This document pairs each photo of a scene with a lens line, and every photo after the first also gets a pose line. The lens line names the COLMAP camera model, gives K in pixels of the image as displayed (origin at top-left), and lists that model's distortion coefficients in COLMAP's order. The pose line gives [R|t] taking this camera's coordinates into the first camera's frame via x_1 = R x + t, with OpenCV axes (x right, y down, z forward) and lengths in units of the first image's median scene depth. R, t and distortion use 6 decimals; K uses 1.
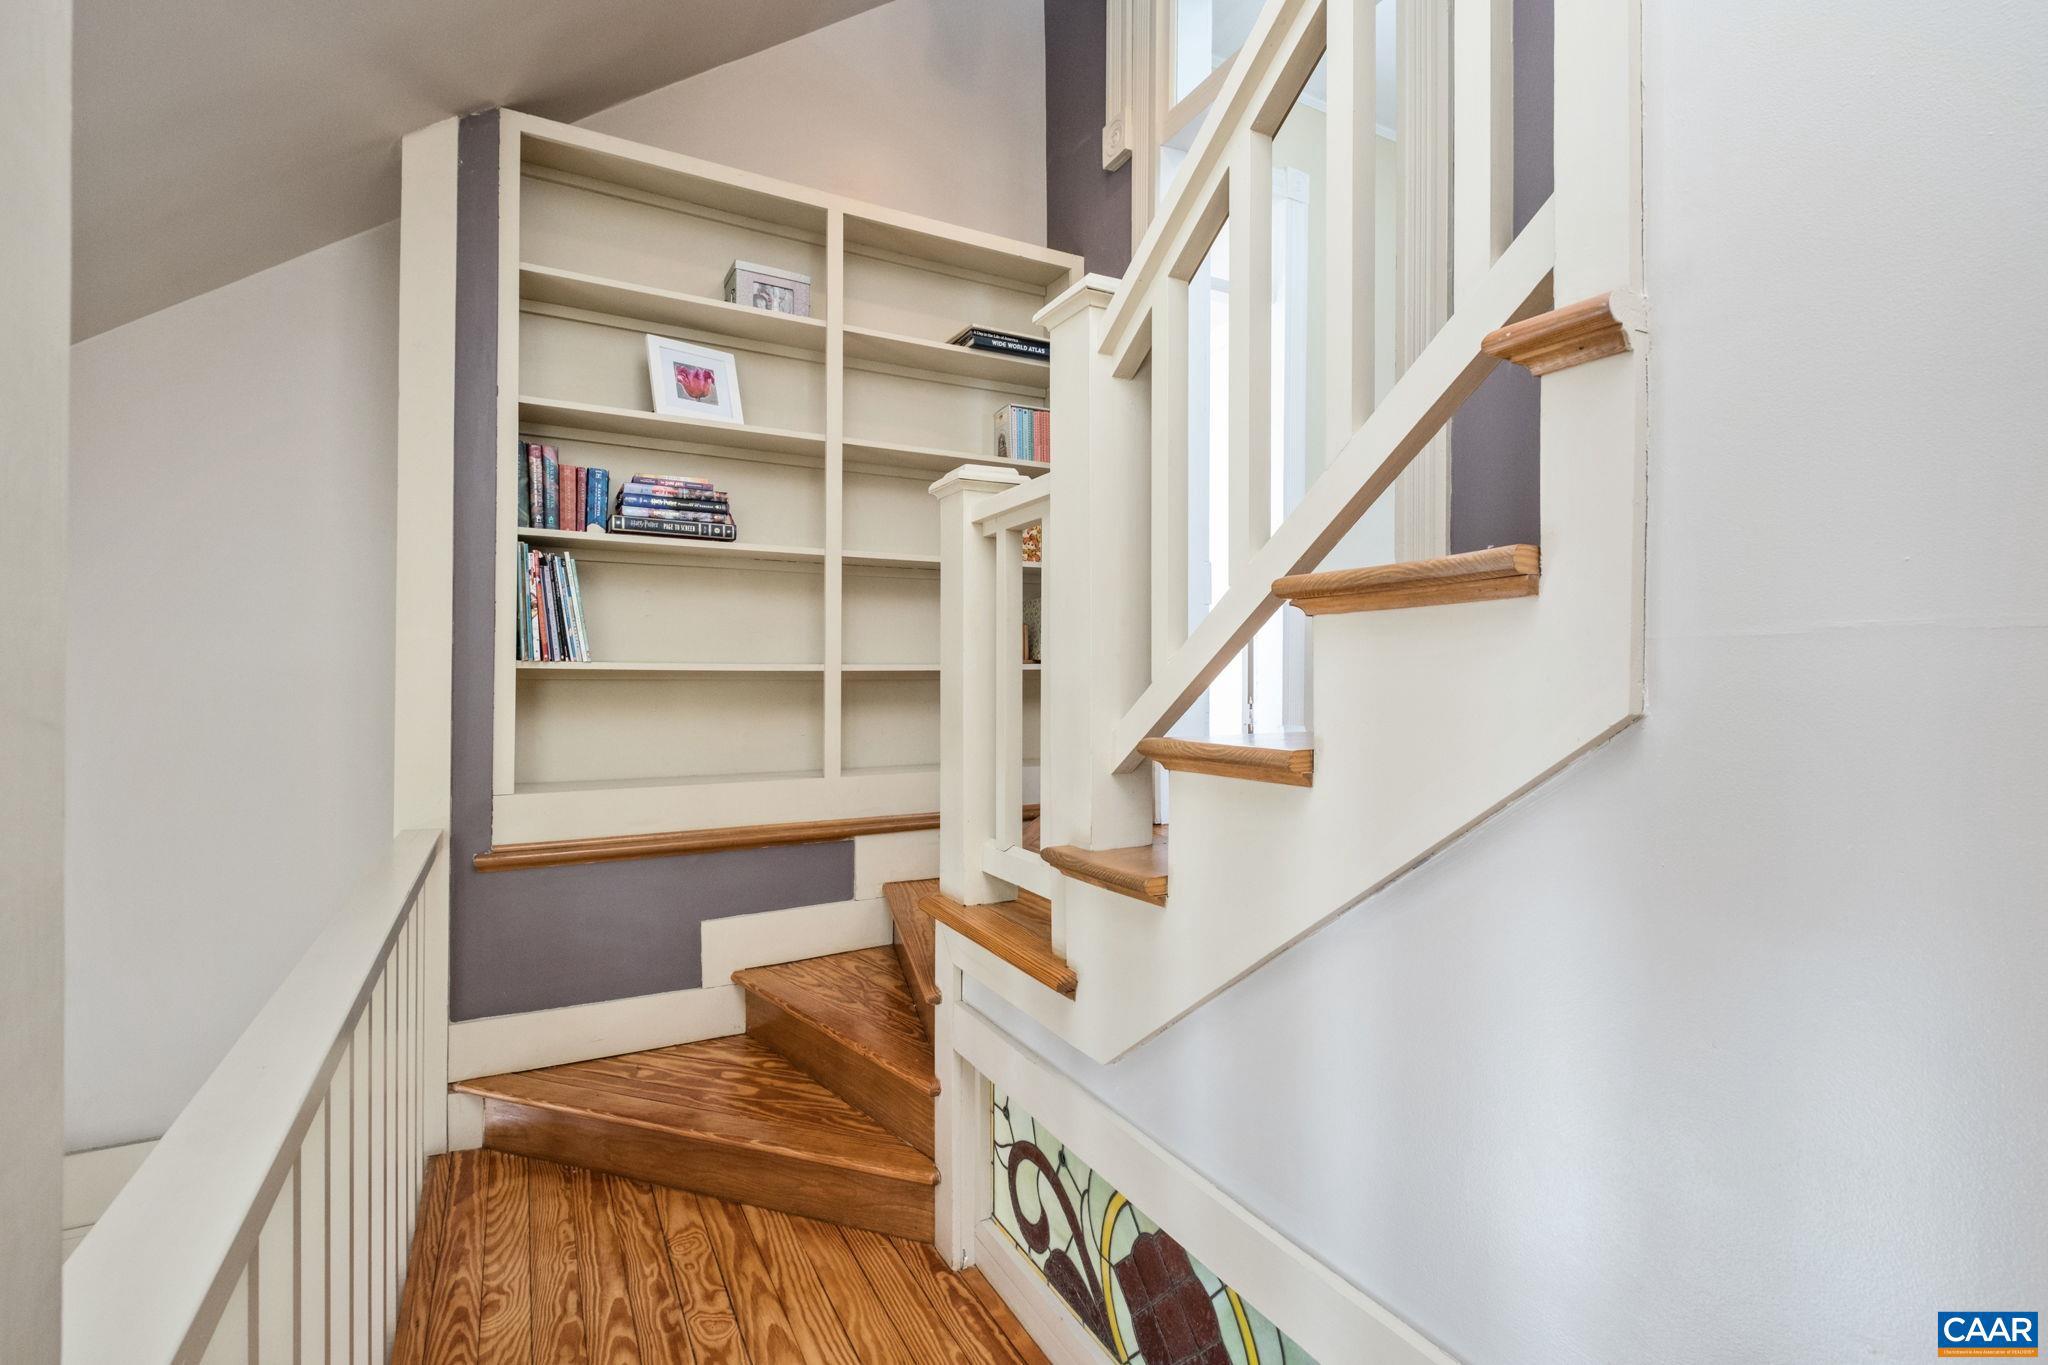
lens RADIAL K [[926.4, 0, 1058.5], [0, 926.4, 659.1], [0, 0, 1]] dist [0.003397, -0.000830]
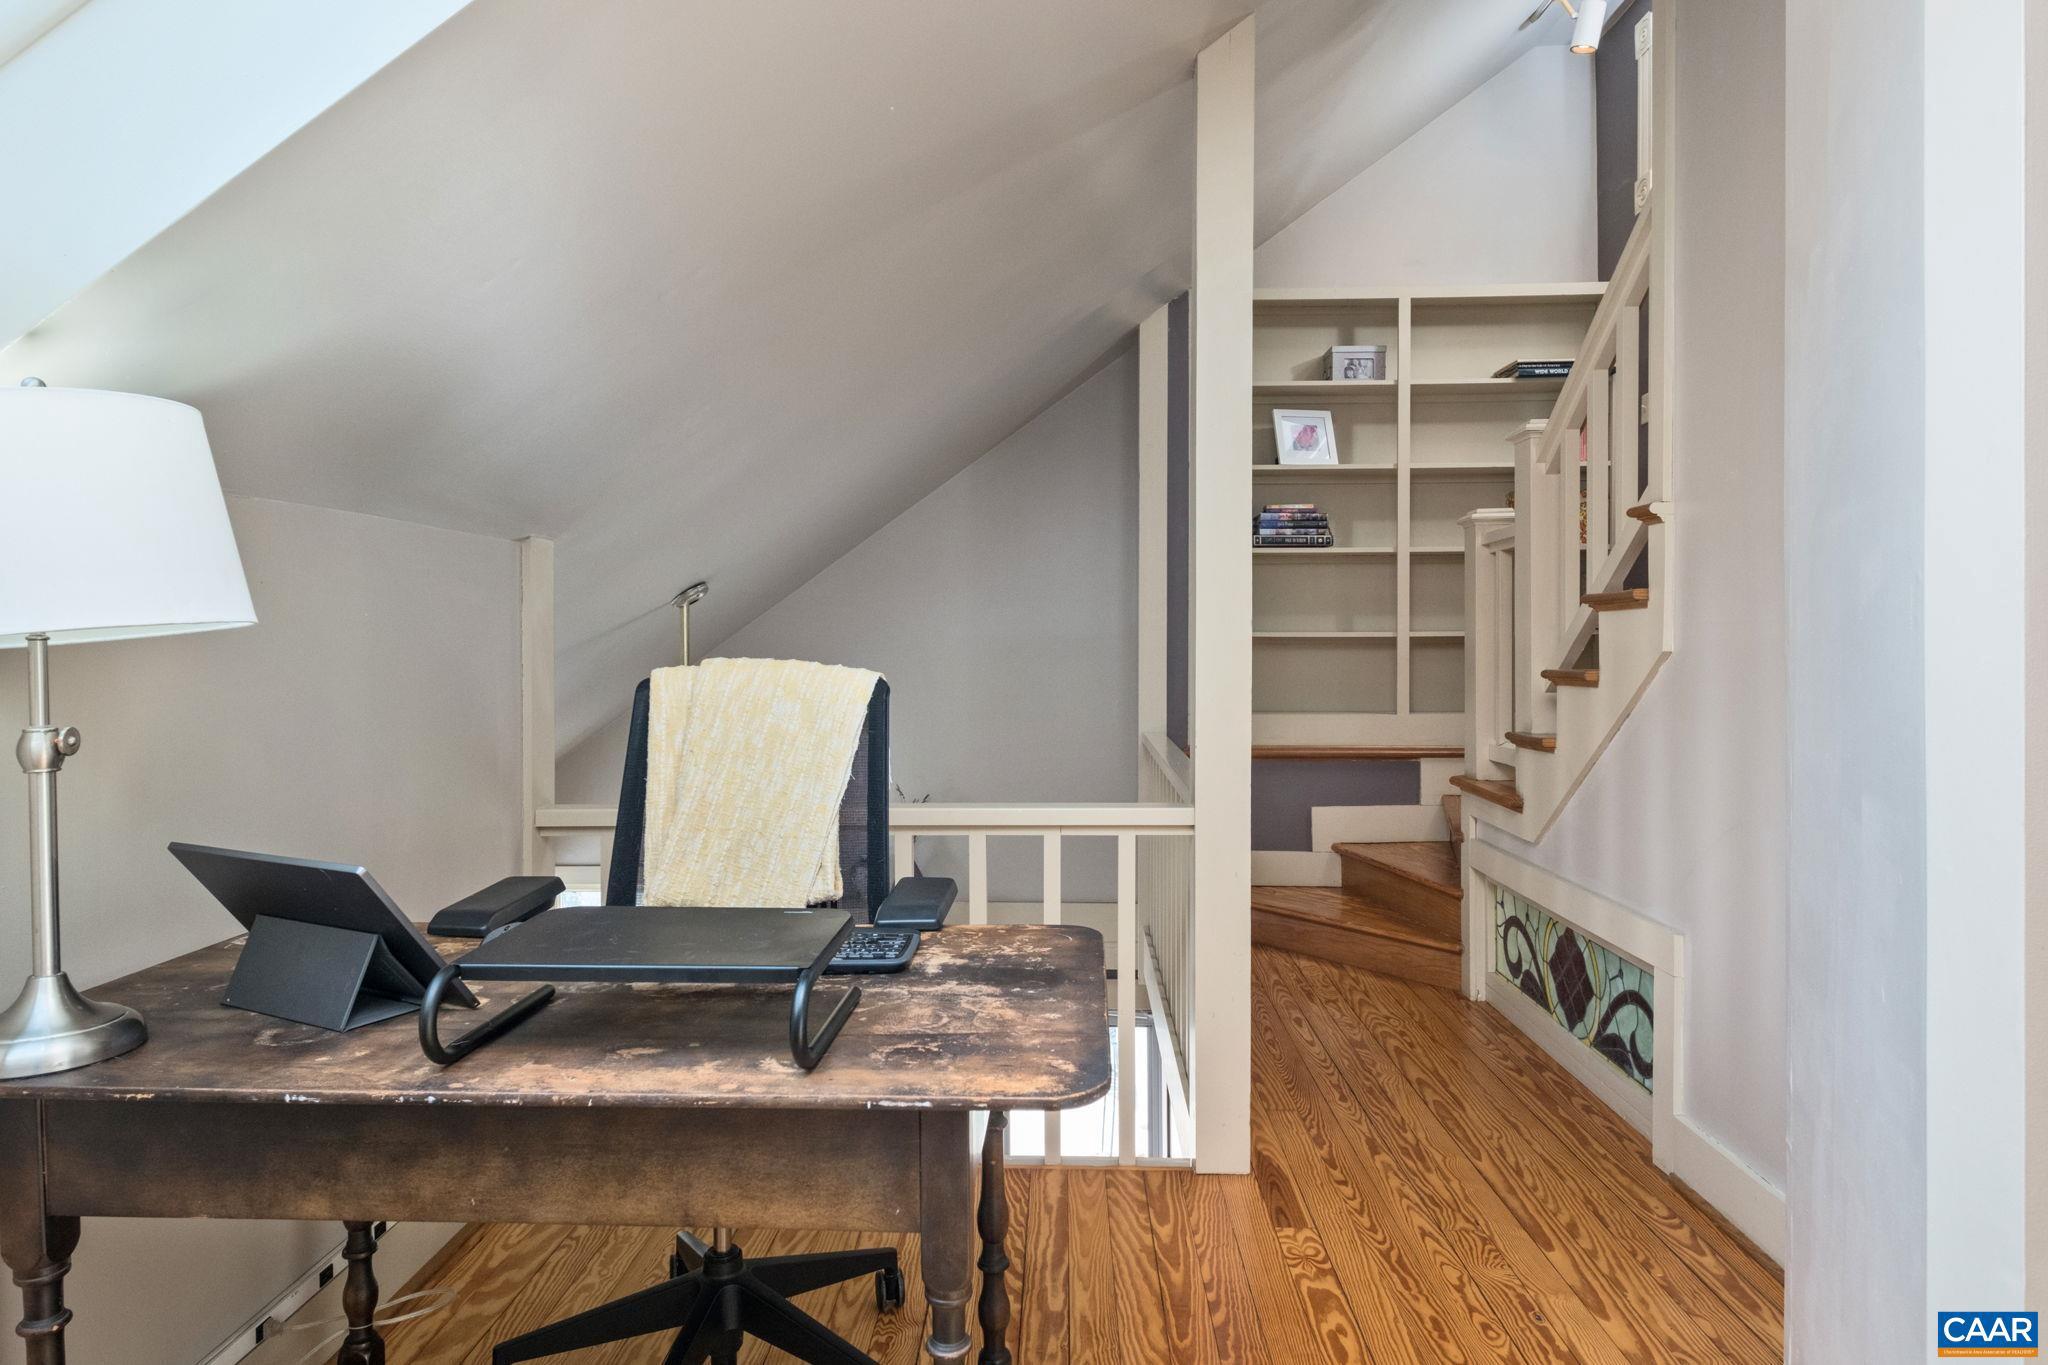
lens RADIAL K [[926.4, 0, 1058.5], [0, 926.4, 659.1], [0, 0, 1]] dist [0.003397, -0.000830]
pose [[0.817116, 0.006791, -0.576433, 0.138074], [0.015165, 0.999331, 0.033269, -0.007254], [0.576274, -0.035926, 0.816467, -0.440582]]
